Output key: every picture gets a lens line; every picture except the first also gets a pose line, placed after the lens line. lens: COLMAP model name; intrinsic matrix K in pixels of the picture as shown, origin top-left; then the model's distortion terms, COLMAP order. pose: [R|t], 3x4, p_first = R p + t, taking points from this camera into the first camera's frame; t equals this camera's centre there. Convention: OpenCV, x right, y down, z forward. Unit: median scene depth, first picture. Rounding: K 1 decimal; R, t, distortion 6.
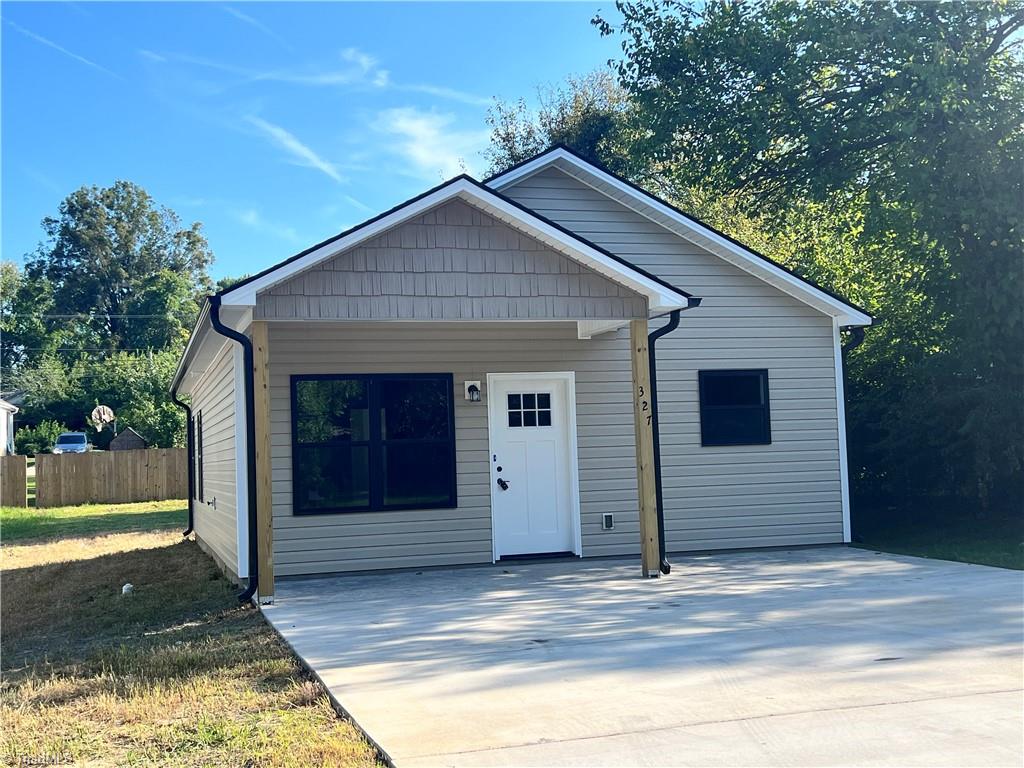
lens RADIAL K [[1224.9, 0, 512.0], [0, 1224.9, 377.5], [0, 0, 1]] dist [0.112878, 0.000000]
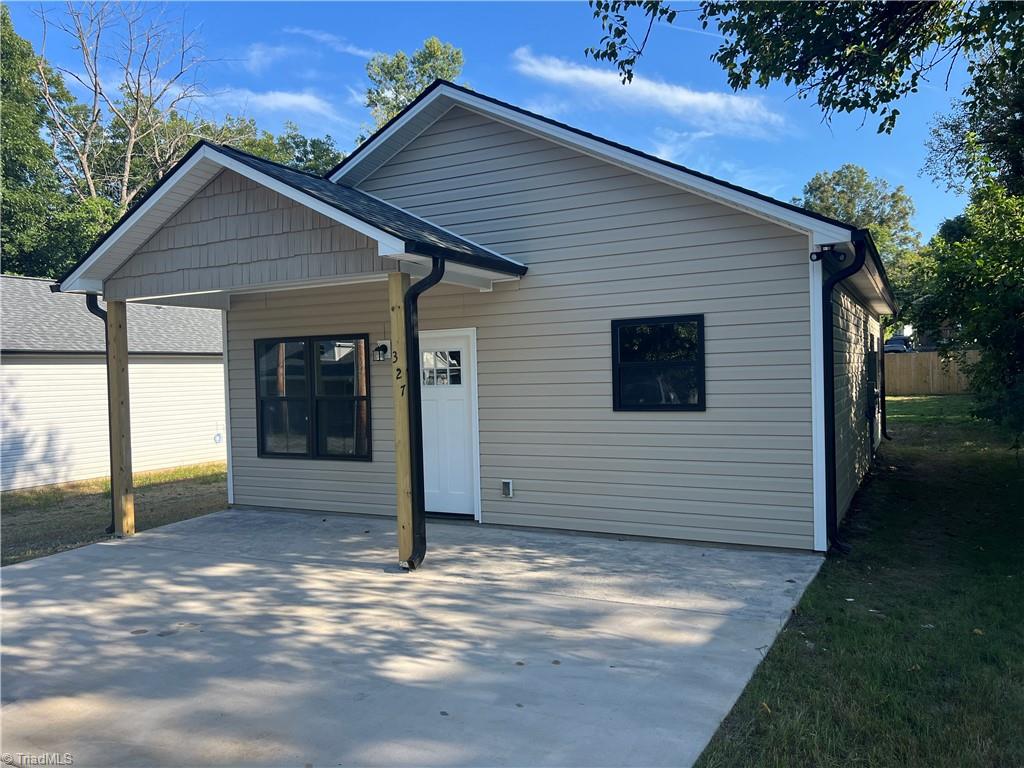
lens RADIAL K [[773.2, 0, 513.6], [0, 773.2, 392.4], [0, 0, 1]] dist [0.024601, -0.002420]
pose [[0.700938, 0.035698, -0.712328, 0.494409], [0.047200, 0.994235, 0.096271, -0.010958], [0.711659, -0.101102, 0.695212, 0.604161]]
